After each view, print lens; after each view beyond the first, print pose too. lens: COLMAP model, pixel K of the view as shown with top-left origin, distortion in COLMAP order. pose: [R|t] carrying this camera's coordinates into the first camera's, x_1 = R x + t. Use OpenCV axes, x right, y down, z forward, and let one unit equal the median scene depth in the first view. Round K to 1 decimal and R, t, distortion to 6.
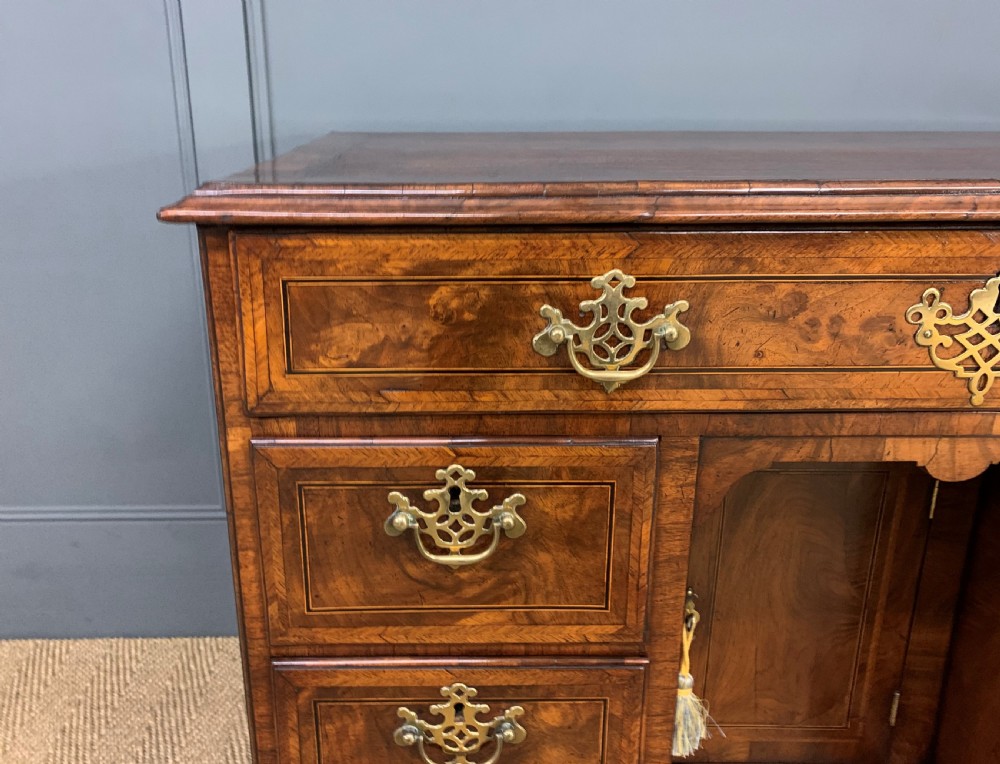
lens RADIAL K [[822.2, 0, 446.6], [0, 822.2, 357.5], [0, 0, 1]] dist [0.047220, -0.052393]
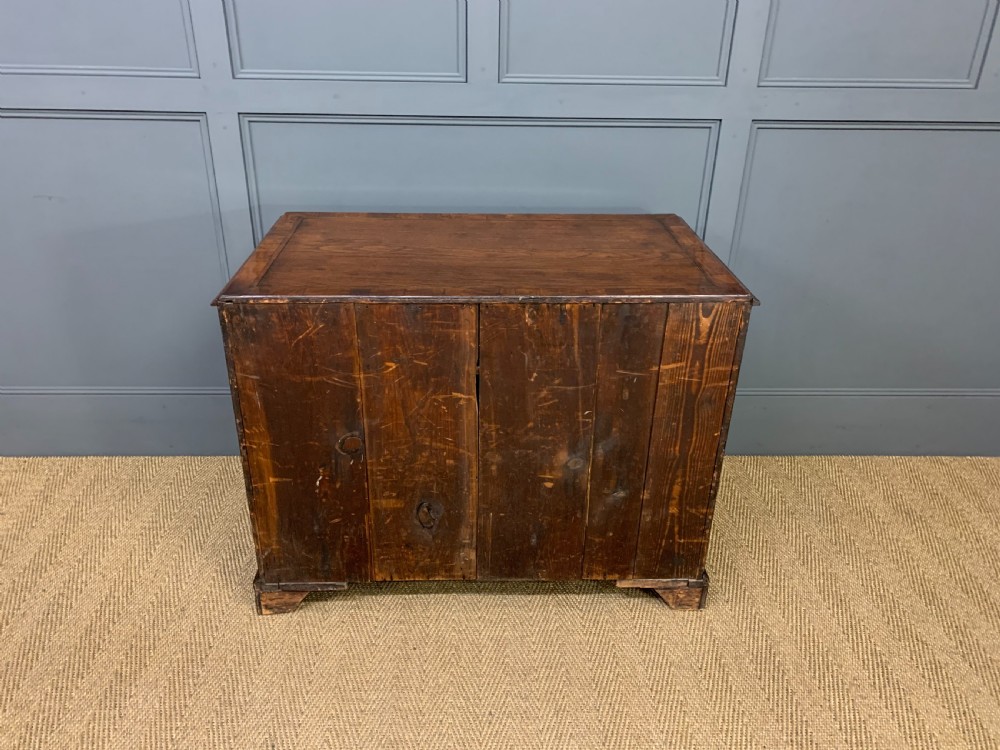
lens RADIAL K [[766.8, 0, 495.4], [0, 766.8, 368.8], [0, 0, 1]] dist [0.028875, -0.012080]
pose [[0.999239, 0.010062, 0.037678, 0.563850], [-0.015018, 0.990914, 0.133658, -0.249983], [-0.035991, -0.134122, 0.990311, -1.762365]]
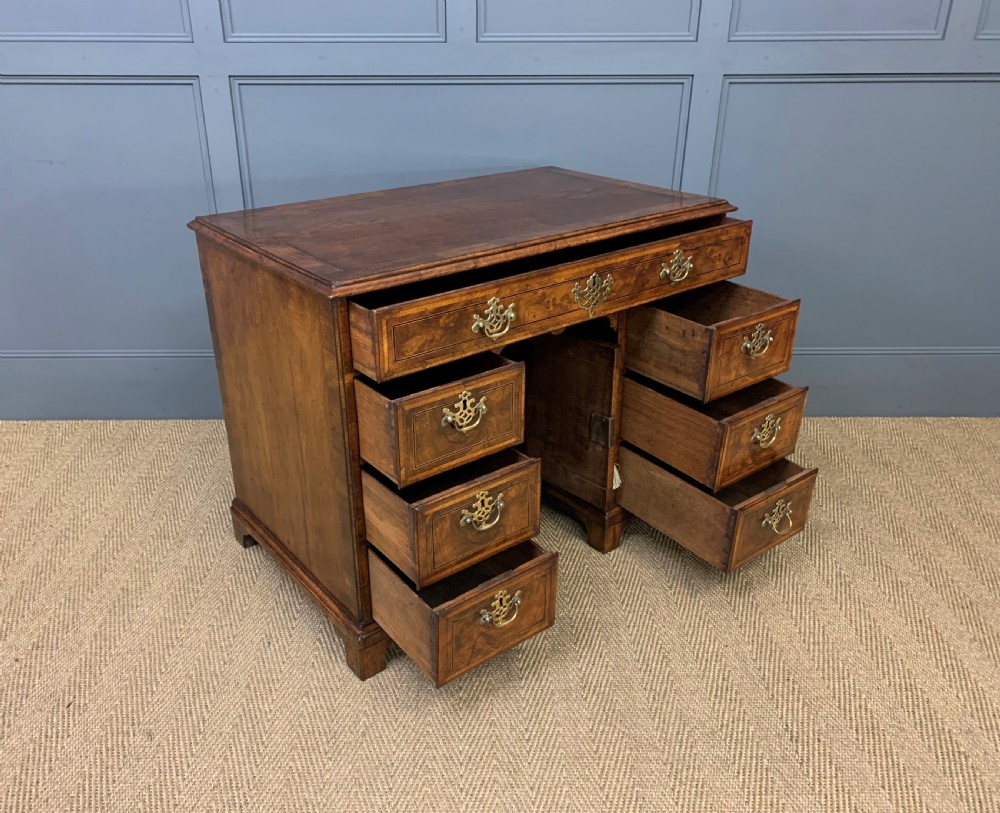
lens RADIAL K [[834.9, 0, 468.0], [0, 834.9, 400.6], [0, 0, 1]] dist [0.033308, -0.020016]
pose [[0.999939, 0.003136, 0.010602, 0.617623], [-0.004457, 0.991903, 0.126923, 0.098015], [-0.010118, -0.126963, 0.991856, -2.264403]]
